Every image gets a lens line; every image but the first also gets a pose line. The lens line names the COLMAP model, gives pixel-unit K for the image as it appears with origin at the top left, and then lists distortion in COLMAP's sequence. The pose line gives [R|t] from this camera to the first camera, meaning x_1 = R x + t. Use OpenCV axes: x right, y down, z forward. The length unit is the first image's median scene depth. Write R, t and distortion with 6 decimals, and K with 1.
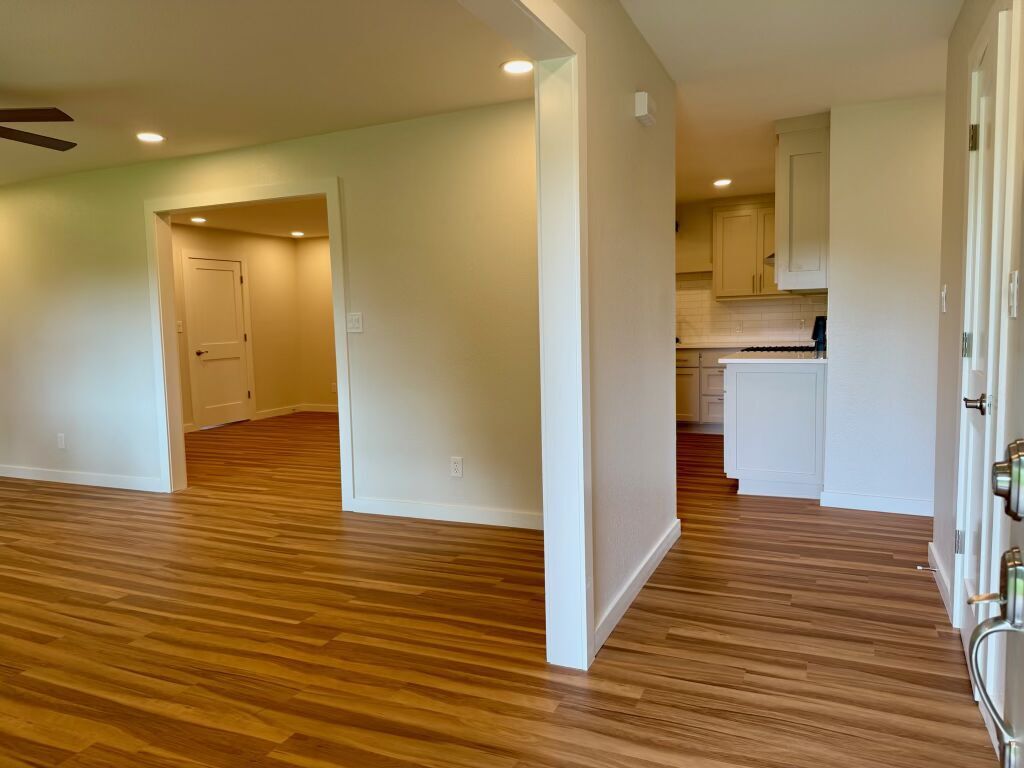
lens RADIAL K [[732.7, 0, 512.0], [0, 732.7, 384.0], [0, 0, 1]] dist [0.002296, -0.007006]
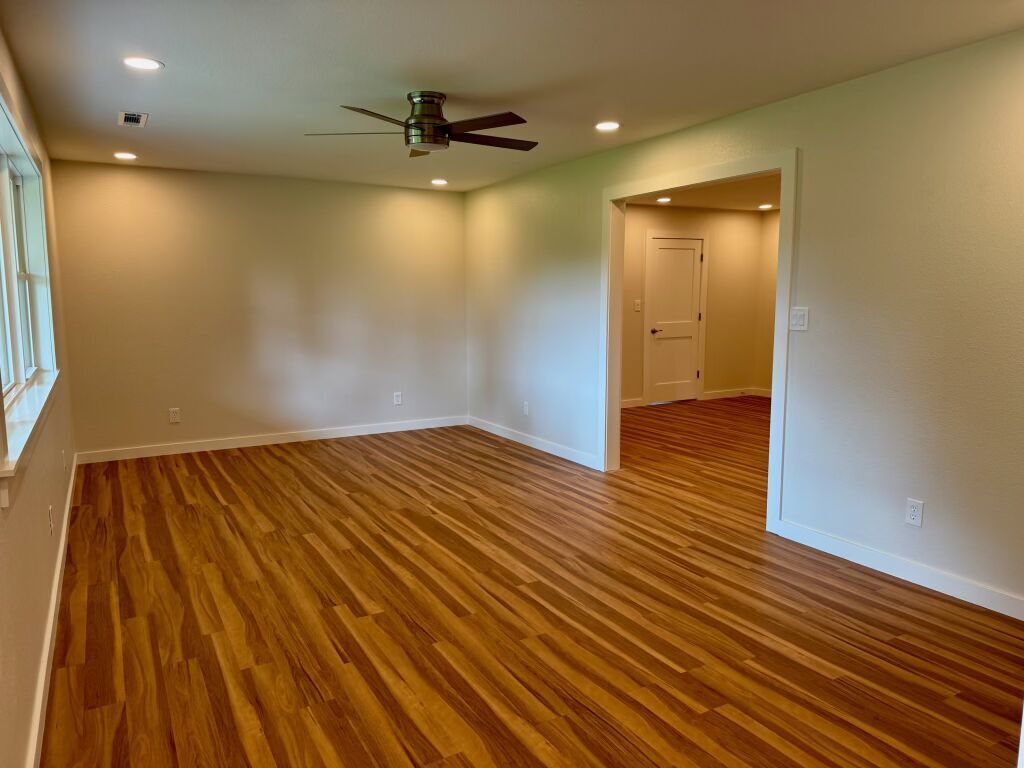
lens RADIAL K [[723.3, 0, 520.6], [0, 723.3, 379.1], [0, 0, 1]] dist [0.133908, -0.205355]
pose [[0.818389, 0.086977, -0.568045, 0.016426], [-0.066543, 0.996173, 0.056663, -0.045364], [0.570800, -0.008573, 0.821045, 0.113833]]
